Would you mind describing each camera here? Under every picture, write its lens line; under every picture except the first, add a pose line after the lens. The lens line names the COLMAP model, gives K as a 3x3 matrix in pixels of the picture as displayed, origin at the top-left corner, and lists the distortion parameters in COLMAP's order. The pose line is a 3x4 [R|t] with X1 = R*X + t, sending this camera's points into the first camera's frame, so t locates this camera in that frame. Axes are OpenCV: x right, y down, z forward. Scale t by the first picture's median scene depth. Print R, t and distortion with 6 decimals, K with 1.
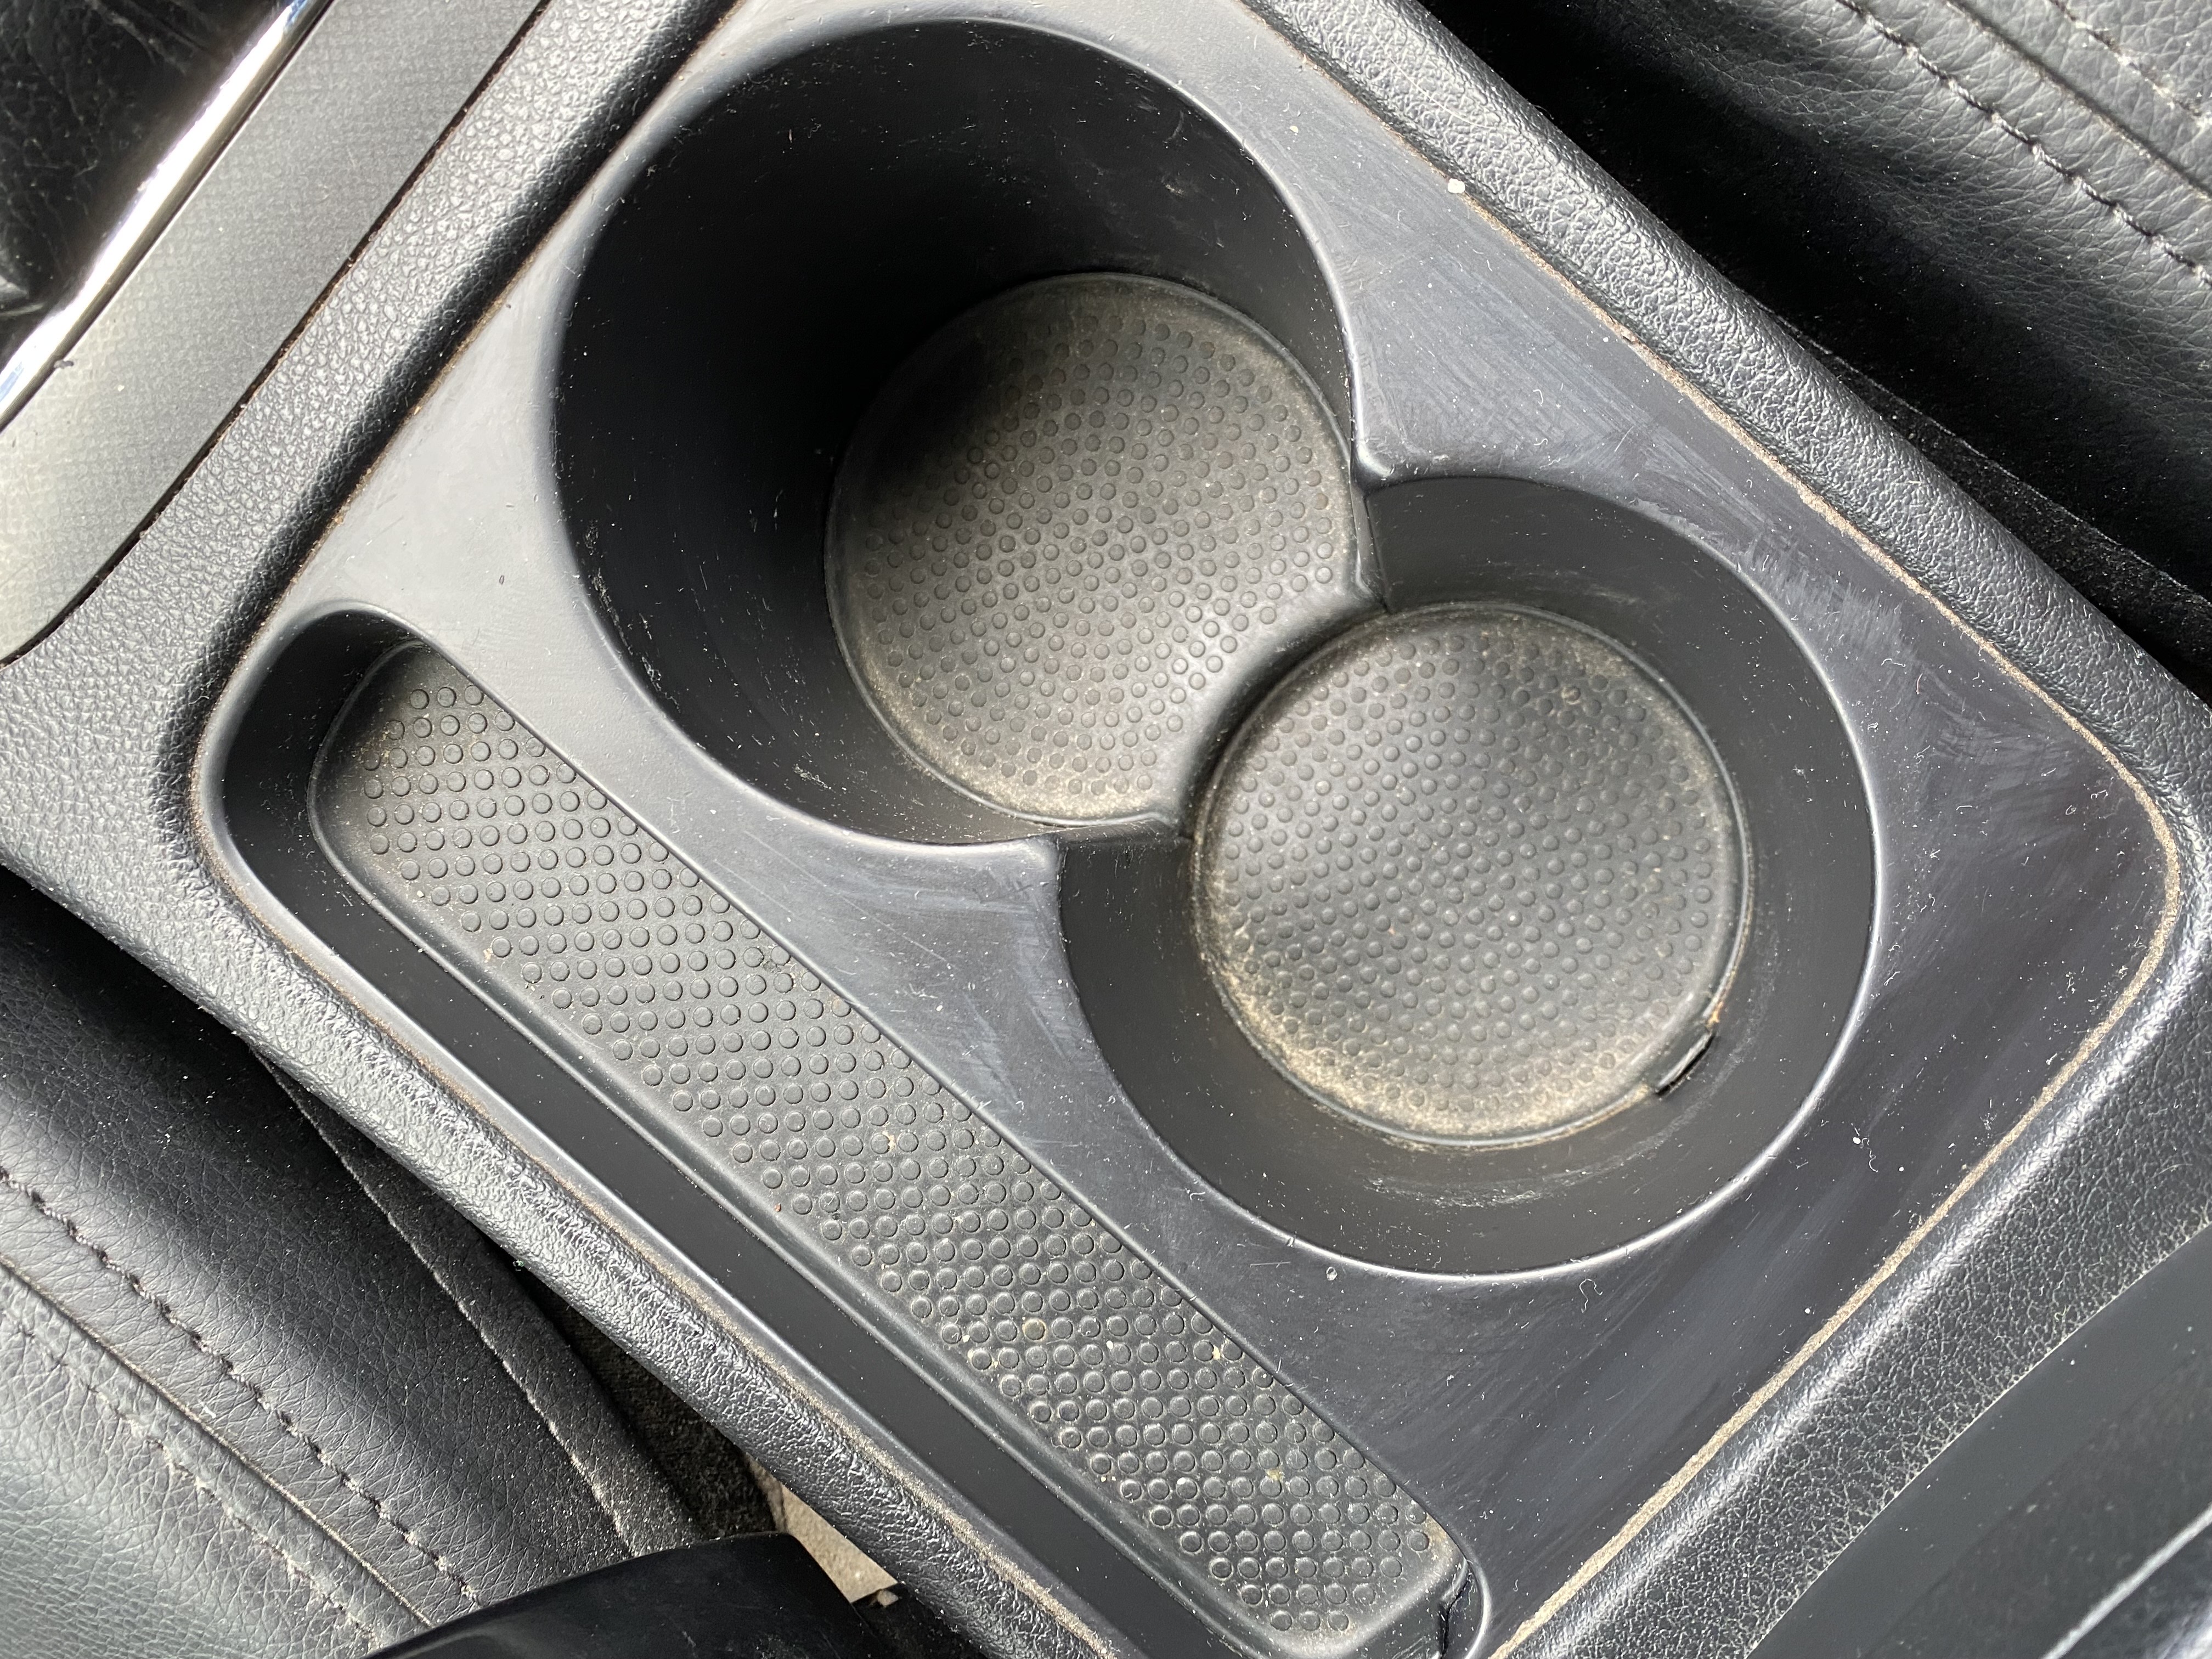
lens RADIAL K [[1679.3, 0, 1096.9], [0, 1679.3, 828.9], [0, 0, 1]] dist [-0.012201, -0.007195]
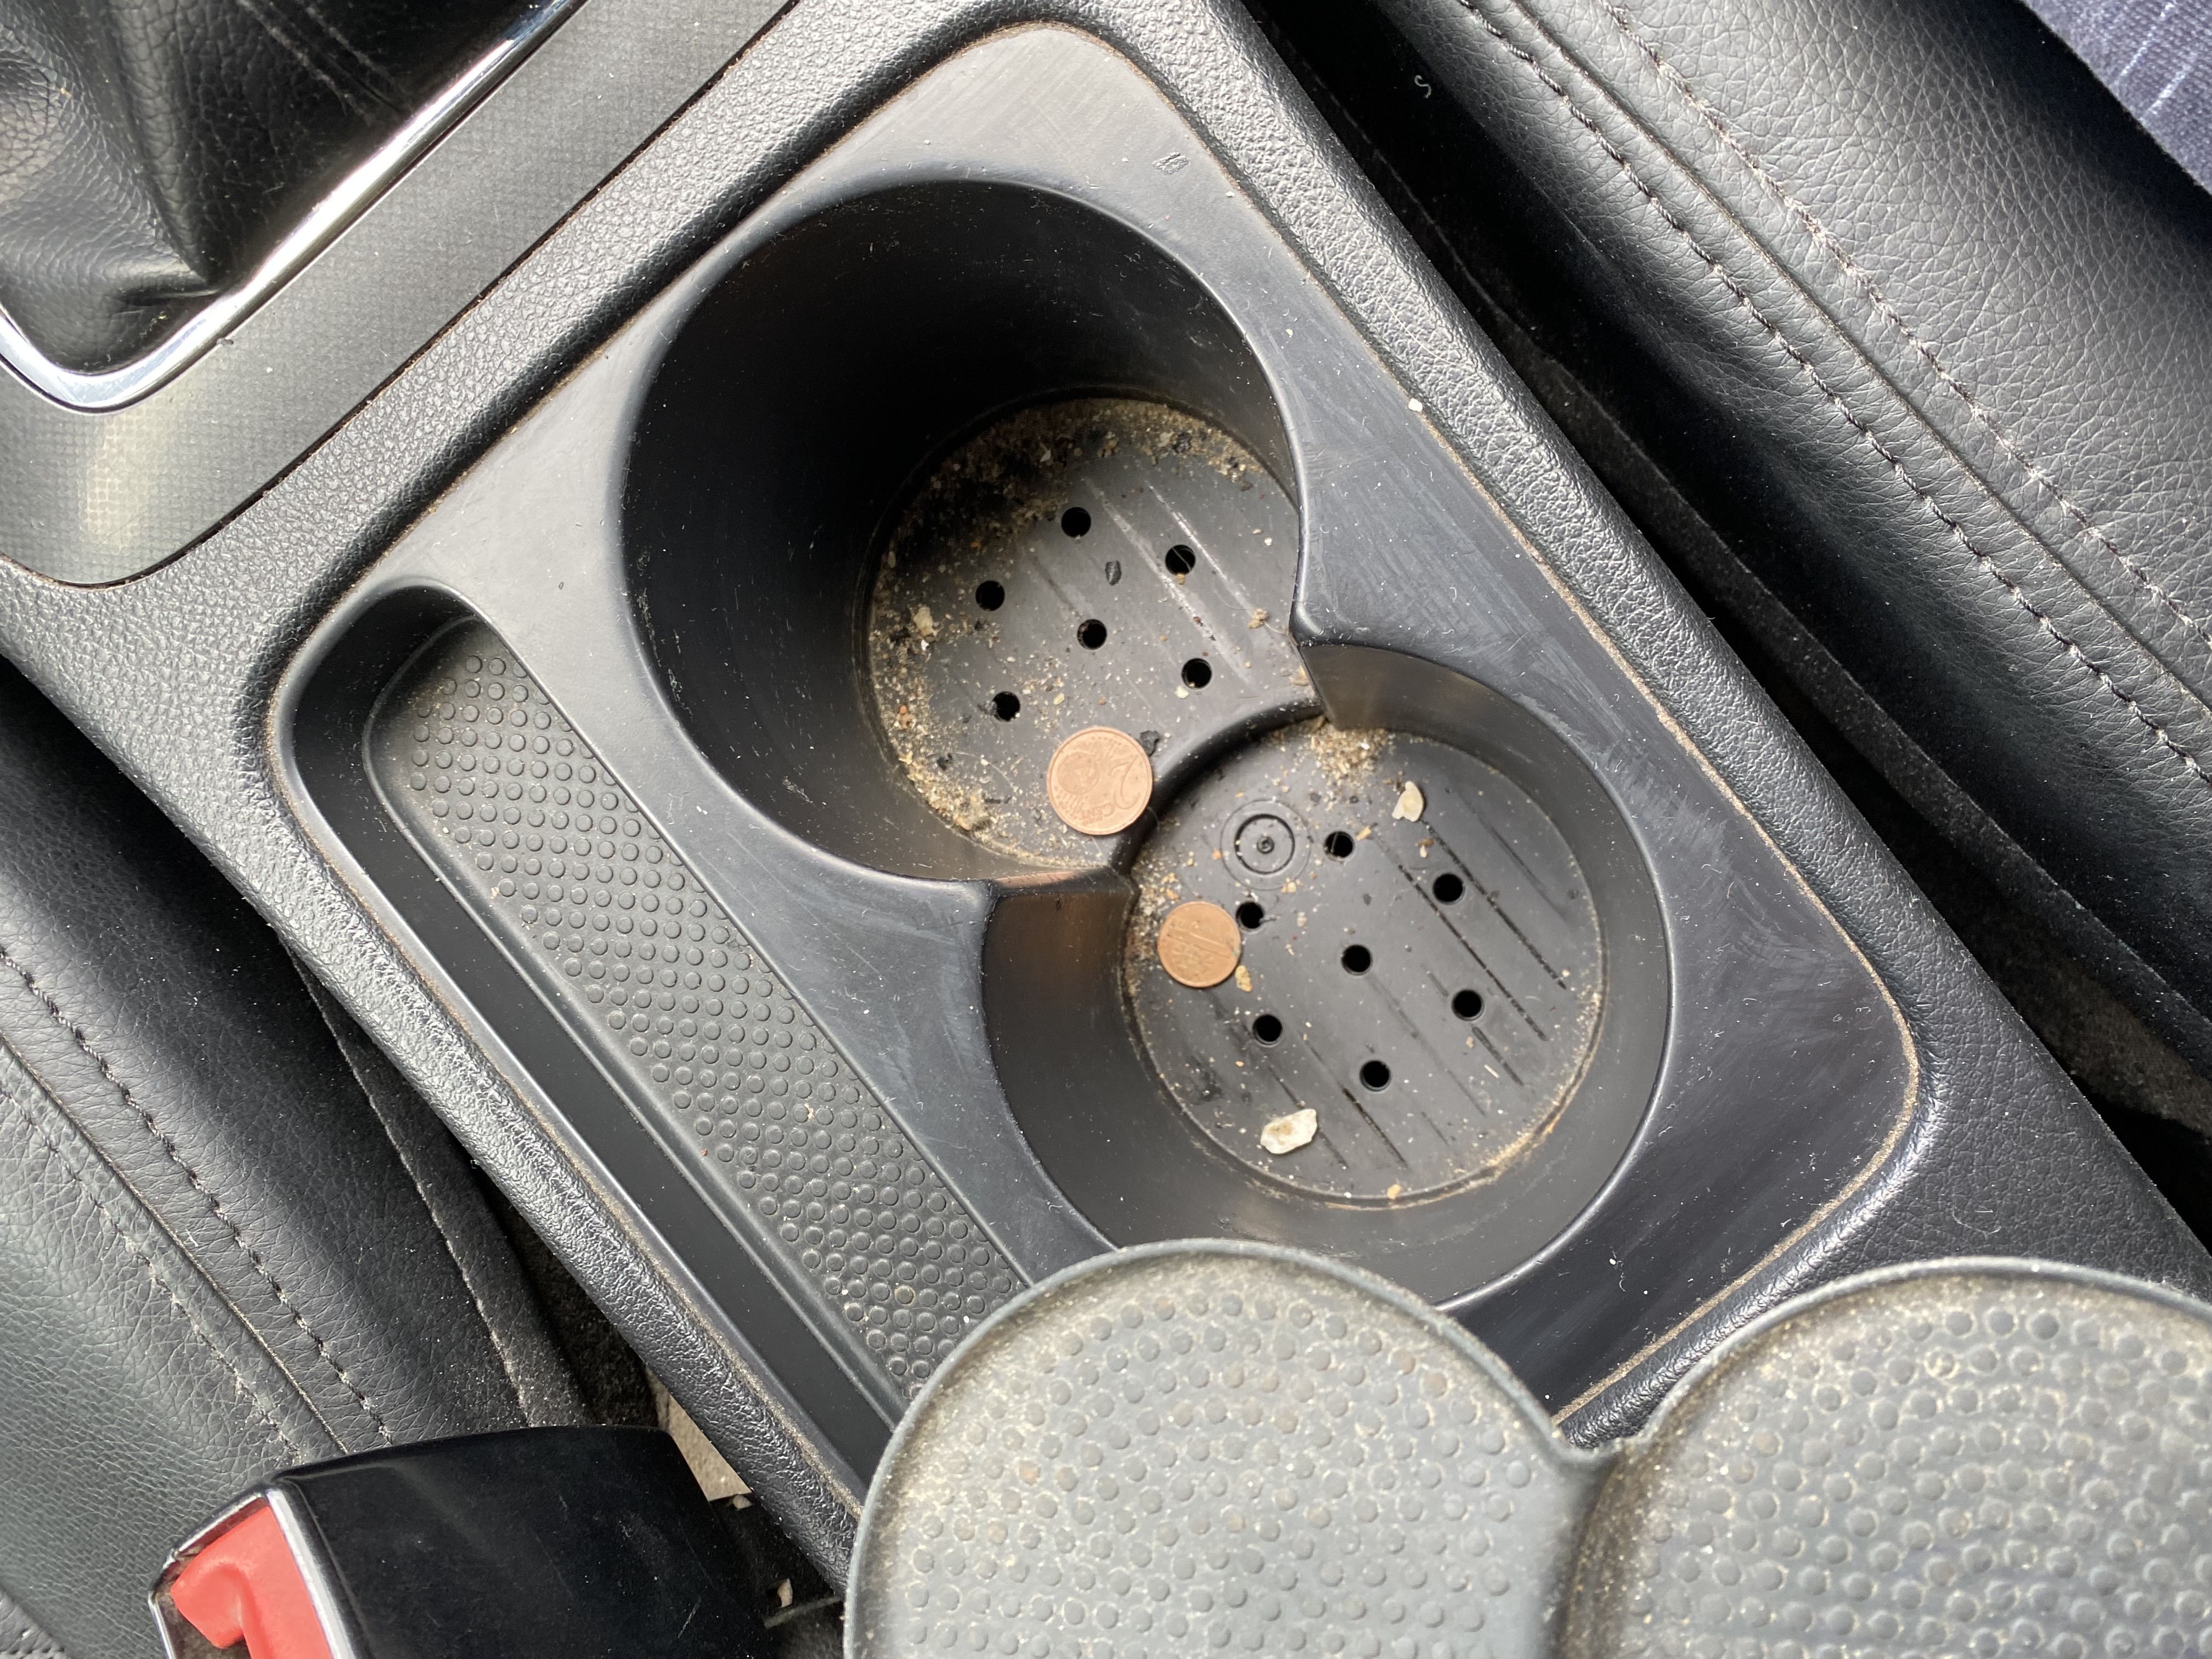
lens RADIAL K [[1679.3, 0, 1104.6], [0, 1679.3, 823.5], [0, 0, 1]] dist [-0.012201, -0.007195]
pose [[0.984598, 0.174804, -0.003160, 0.050599], [-0.174763, 0.984556, 0.010346, -0.063695], [0.004919, -0.009634, 0.999941, -0.168257]]
